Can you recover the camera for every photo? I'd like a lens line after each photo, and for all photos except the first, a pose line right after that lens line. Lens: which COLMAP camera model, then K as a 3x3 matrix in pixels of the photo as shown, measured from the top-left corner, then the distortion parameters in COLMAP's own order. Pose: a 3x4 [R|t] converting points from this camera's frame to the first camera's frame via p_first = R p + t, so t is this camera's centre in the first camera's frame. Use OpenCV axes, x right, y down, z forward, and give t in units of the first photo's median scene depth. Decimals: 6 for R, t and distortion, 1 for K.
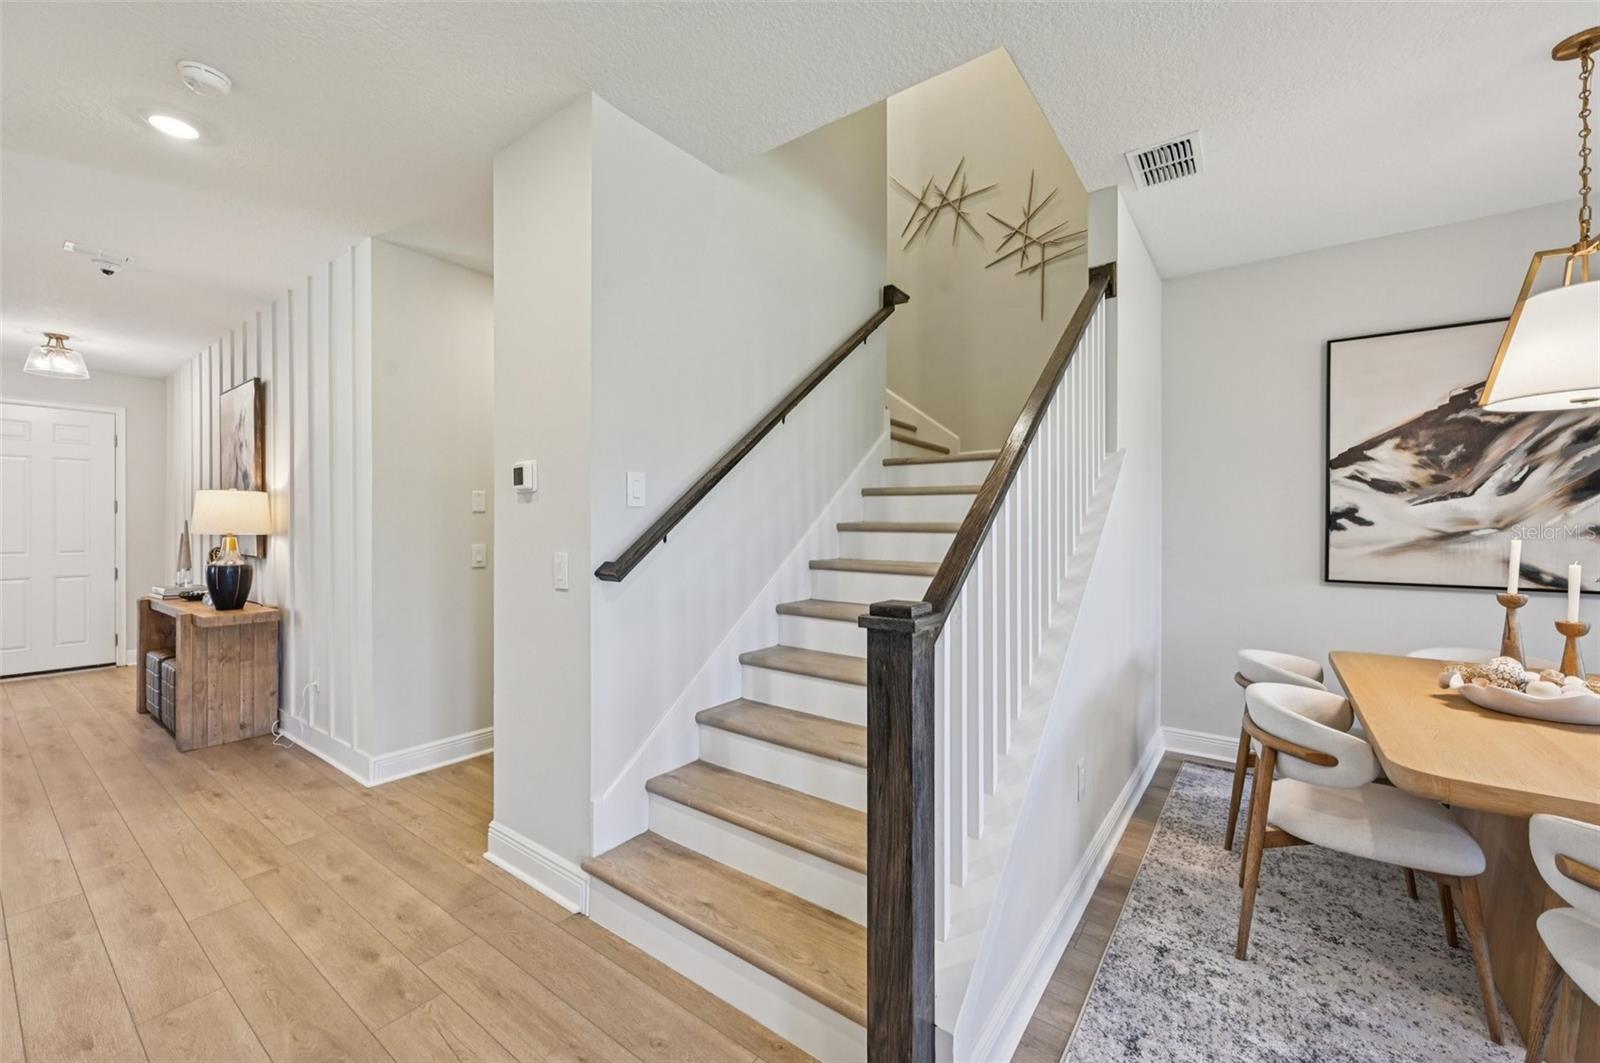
lens RADIAL K [[630.4, 0, 794.3], [0, 630.4, 526.7], [0, 0, 1]] dist [0.001334, 0.000477]
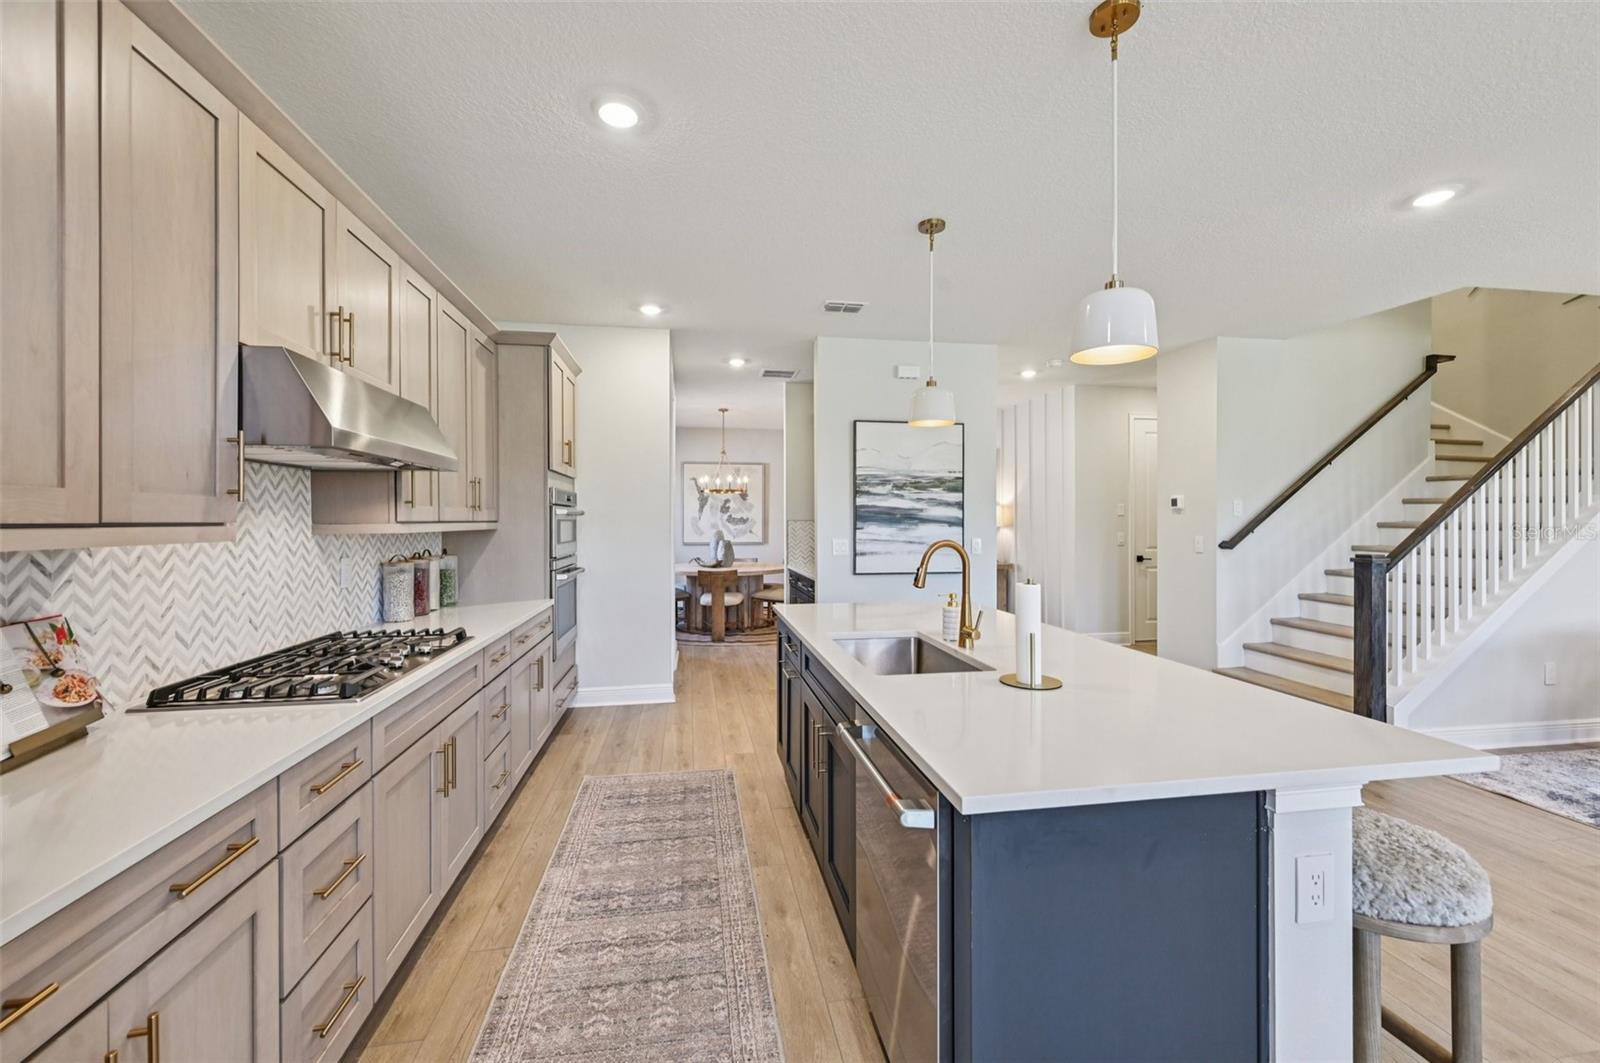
lens RADIAL K [[630.4, 0, 805.4], [0, 630.4, 521.3], [0, 0, 1]] dist [0.001334, 0.000477]
pose [[0.733683, 0.001307, -0.679491, 0.094865], [0.003546, 0.999977, 0.005752, -0.022787], [0.679483, -0.006630, 0.733661, -1.155304]]
